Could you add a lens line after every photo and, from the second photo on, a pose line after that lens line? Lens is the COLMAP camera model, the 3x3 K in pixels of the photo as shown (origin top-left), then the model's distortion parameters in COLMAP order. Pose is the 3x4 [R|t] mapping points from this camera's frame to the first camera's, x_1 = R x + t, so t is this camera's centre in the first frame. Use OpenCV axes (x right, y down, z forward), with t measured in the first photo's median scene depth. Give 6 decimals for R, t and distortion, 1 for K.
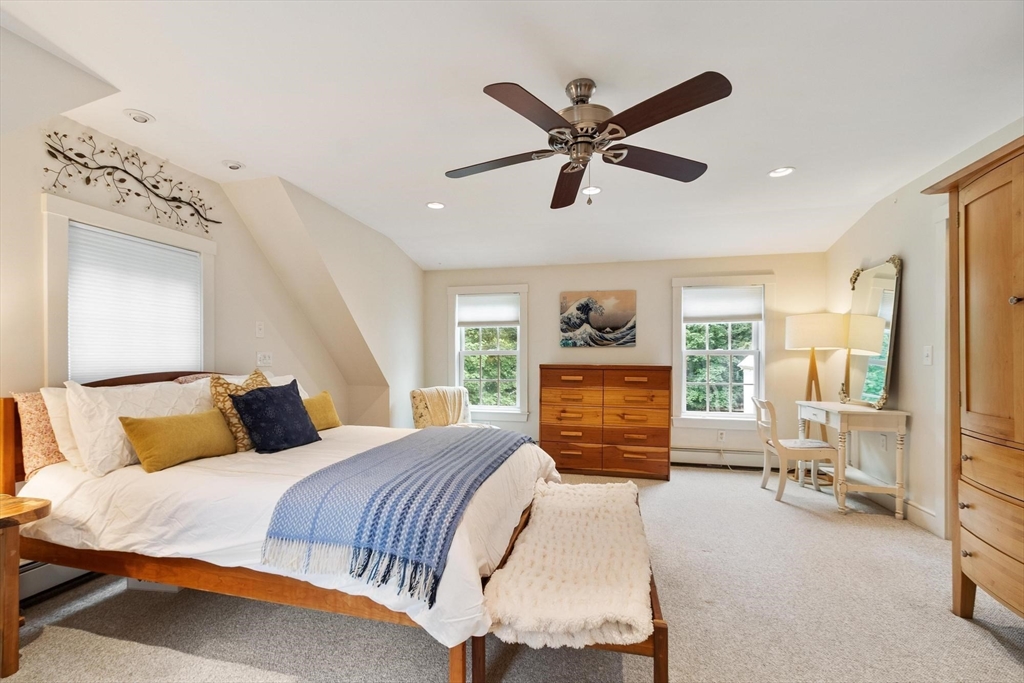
lens RADIAL K [[454.5, 0, 495.8], [0, 454.5, 355.9], [0, 0, 1]] dist [0.000822, -0.000347]
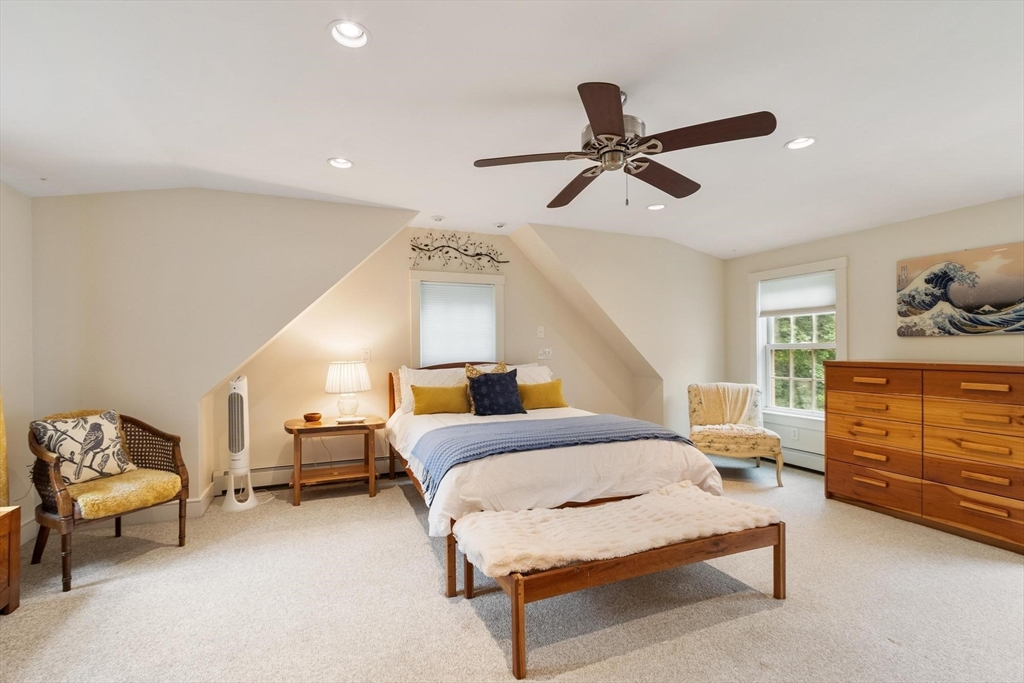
lens RADIAL K [[454.5, 0, 495.8], [0, 454.5, 355.9], [0, 0, 1]] dist [0.000822, -0.000347]
pose [[0.578397, 0.007127, -0.815724, 0.420635], [0.008048, 0.999863, 0.014442, -0.006557], [0.815716, -0.014918, 0.578261, 0.080050]]
